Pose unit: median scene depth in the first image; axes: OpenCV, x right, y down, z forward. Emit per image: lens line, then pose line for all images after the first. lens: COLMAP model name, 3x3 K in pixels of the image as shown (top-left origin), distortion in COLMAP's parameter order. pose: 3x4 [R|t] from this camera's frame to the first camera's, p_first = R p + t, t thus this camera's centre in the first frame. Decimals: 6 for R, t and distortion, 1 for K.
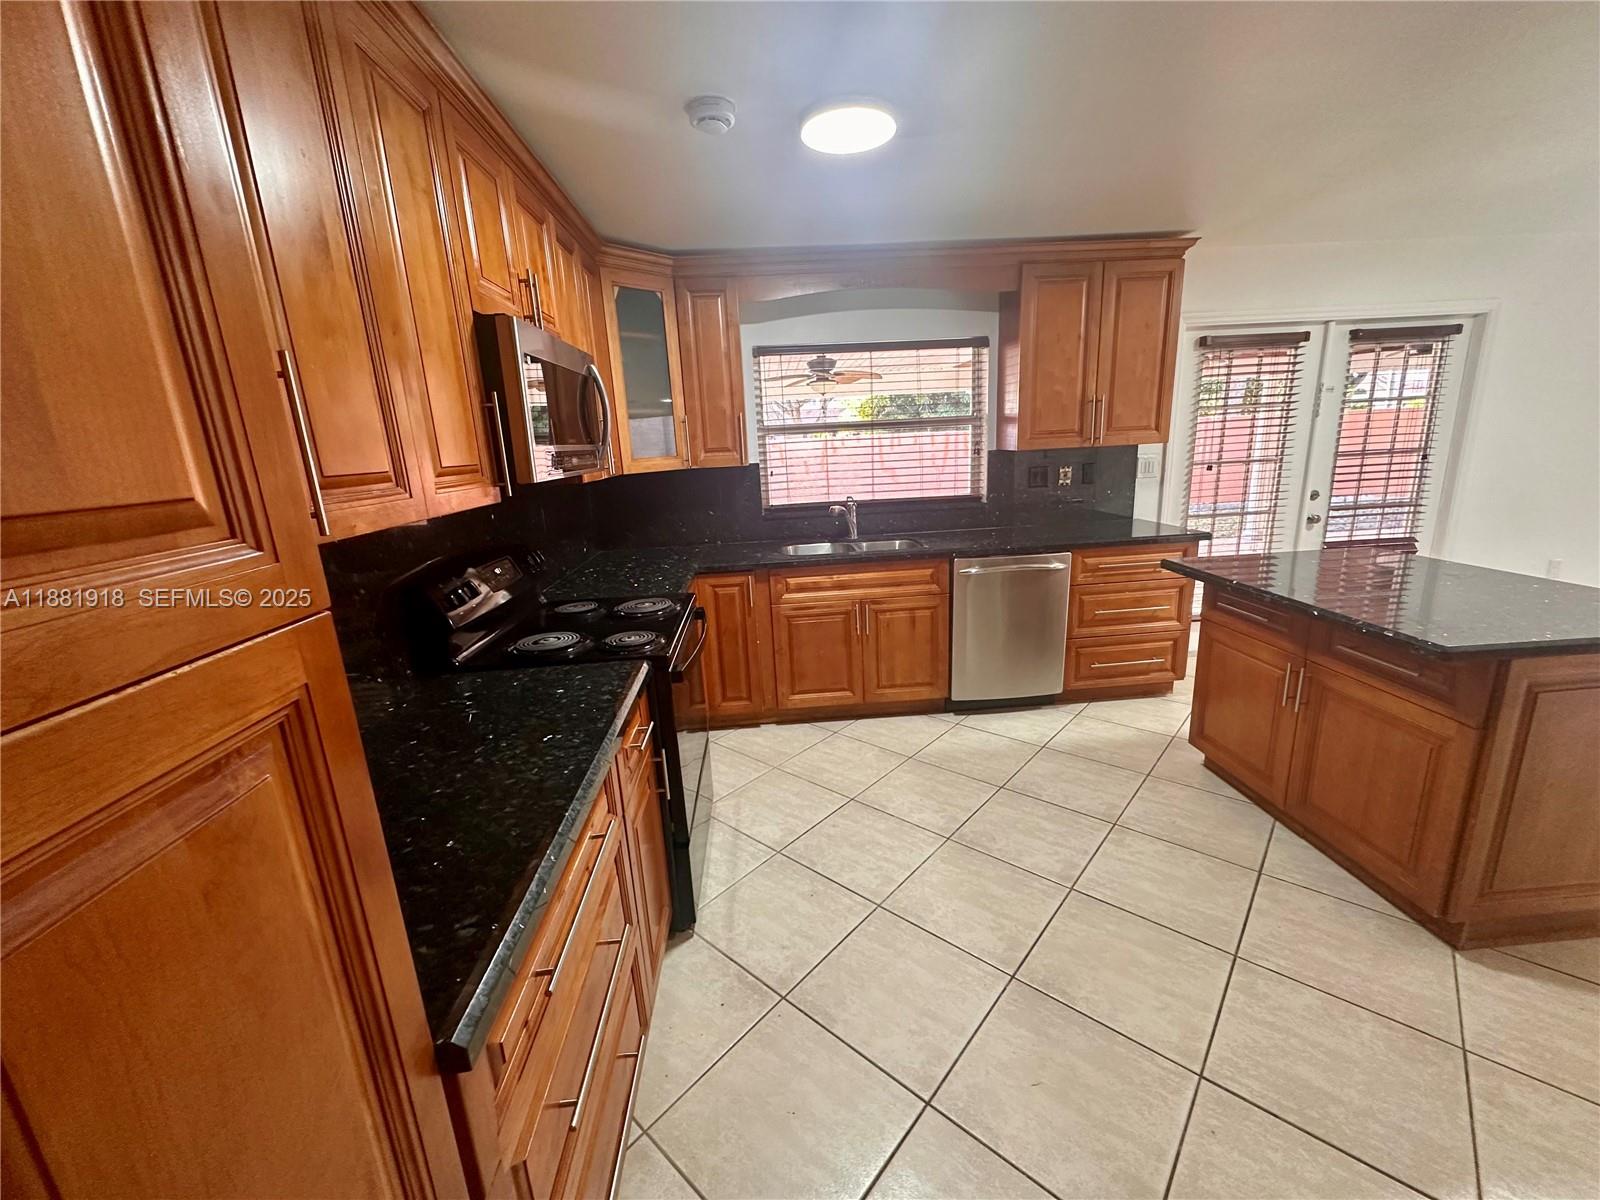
lens RADIAL K [[644.9, 0, 798.3], [0, 644.9, 595.6], [0, 0, 1]] dist [-0.000223, 0.000275]
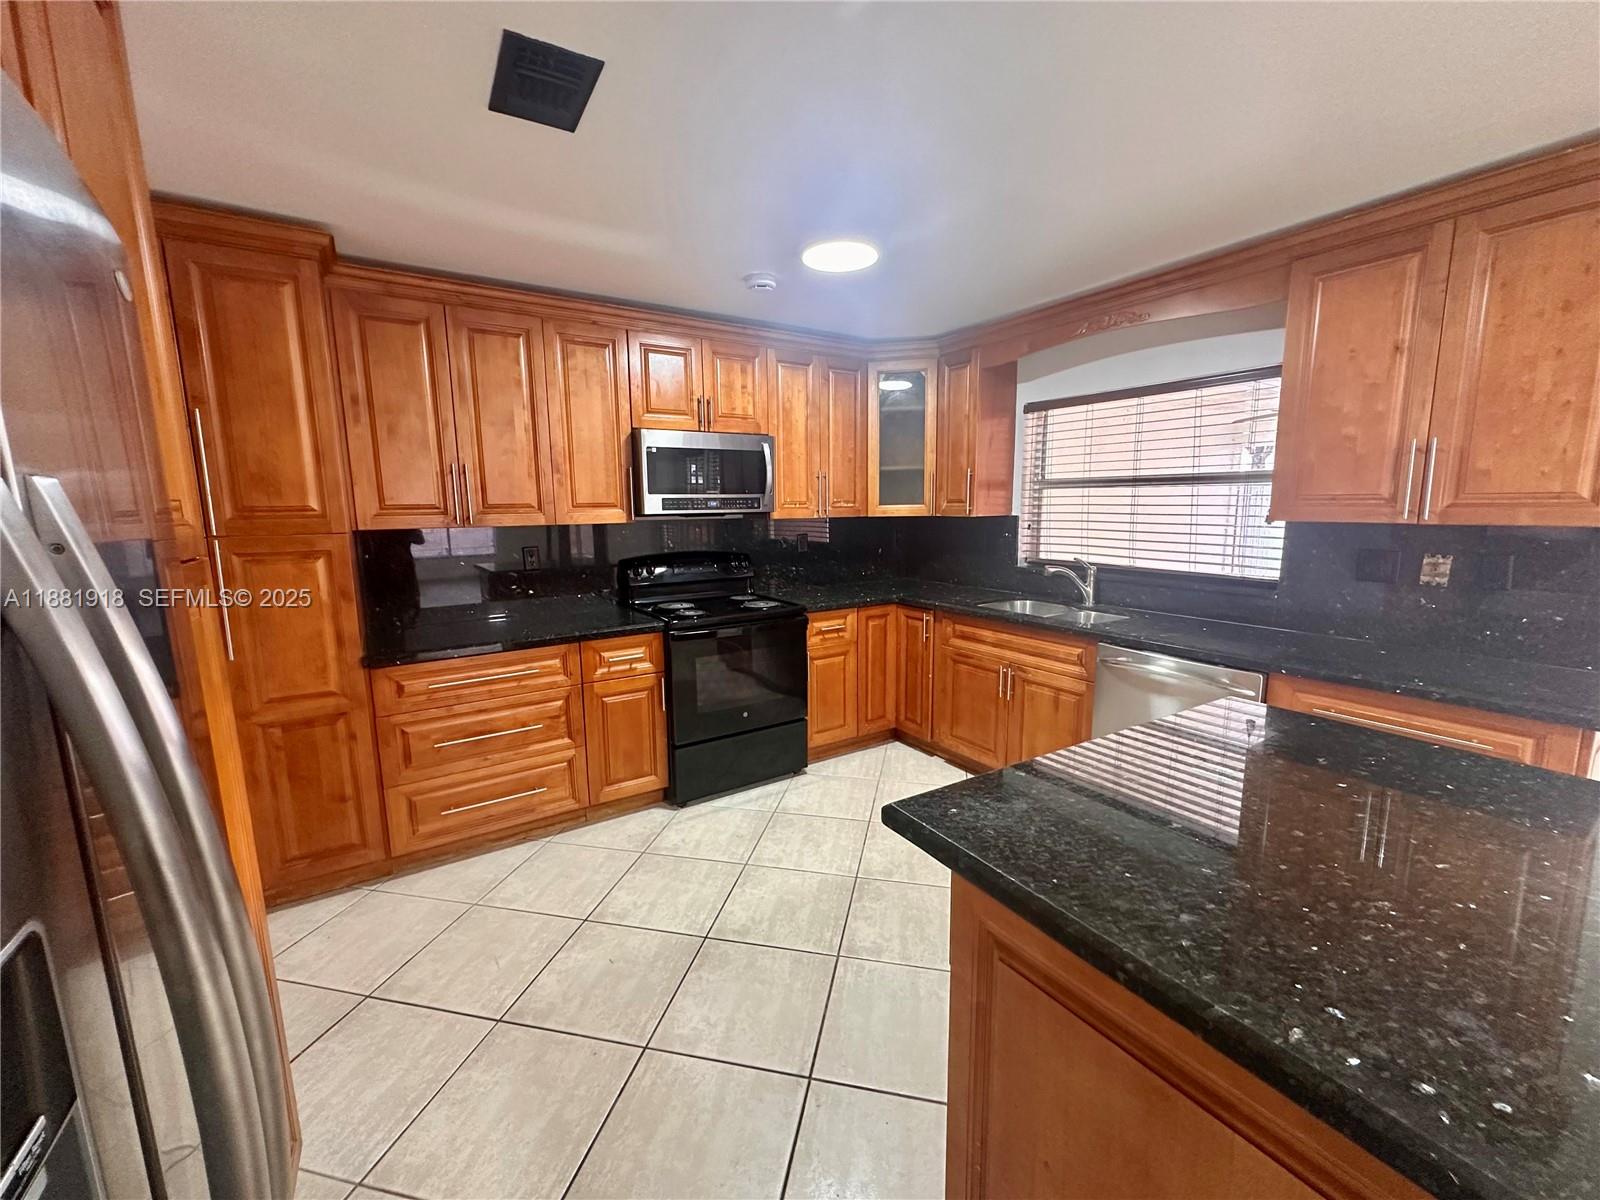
lens RADIAL K [[644.9, 0, 798.3], [0, 644.9, 595.6], [0, 0, 1]] dist [-0.000223, 0.000275]
pose [[0.481233, 0.171573, -0.859638, 0.718917], [-0.218898, 0.973111, 0.071680, -0.086255], [0.848822, 0.153678, 0.505850, 0.230687]]
